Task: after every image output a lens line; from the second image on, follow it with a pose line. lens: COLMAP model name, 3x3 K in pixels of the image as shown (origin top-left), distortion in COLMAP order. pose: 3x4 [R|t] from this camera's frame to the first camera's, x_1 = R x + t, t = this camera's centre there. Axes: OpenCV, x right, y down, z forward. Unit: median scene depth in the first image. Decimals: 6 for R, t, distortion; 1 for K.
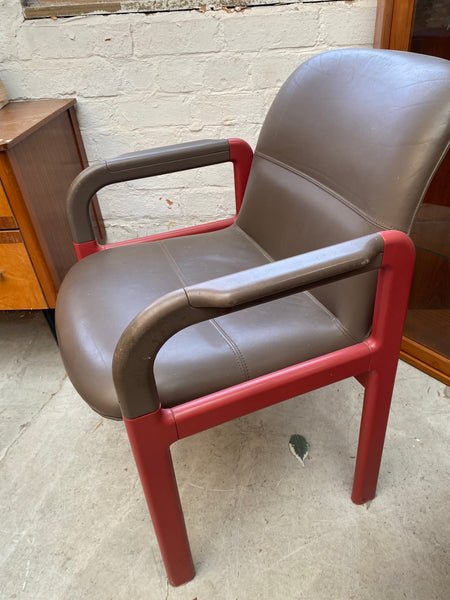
lens RADIAL K [[458.9, 0, 228.4], [0, 458.9, 300.8], [0, 0, 1]] dist [0.021394, -0.021452]
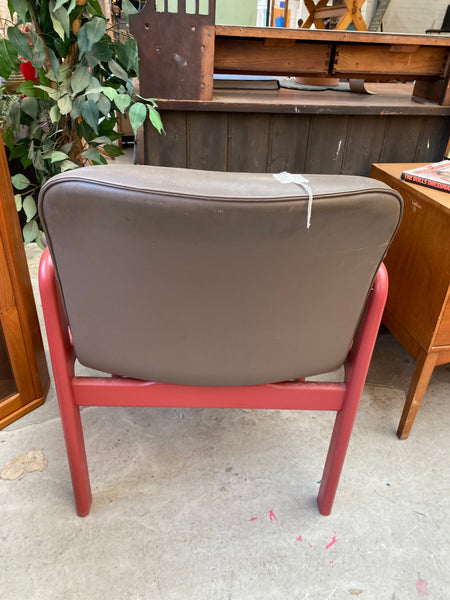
lens RADIAL K [[458.9, 0, 226.9], [0, 458.9, 301.2], [0, 0, 1]] dist [0.021394, -0.021452]
pose [[-0.235231, -0.435417, 0.868952, -0.288798], [0.535361, 0.688143, 0.489743, -0.168218], [-0.811206, 0.580406, 0.071232, 0.239396]]
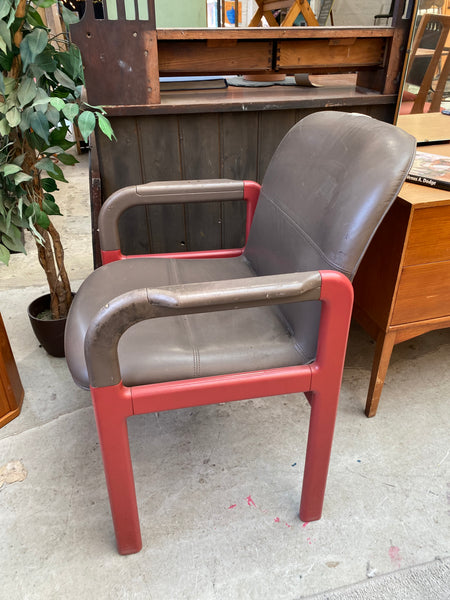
lens RADIAL K [[458.9, 0, 224.0], [0, 458.9, 302.2], [0, 0, 1]] dist [0.021394, -0.021452]
pose [[-0.309348, -0.422727, 0.851825, -0.321088], [0.566824, 0.637276, 0.522102, -0.167730], [-0.763554, 0.644345, 0.042472, 0.213838]]
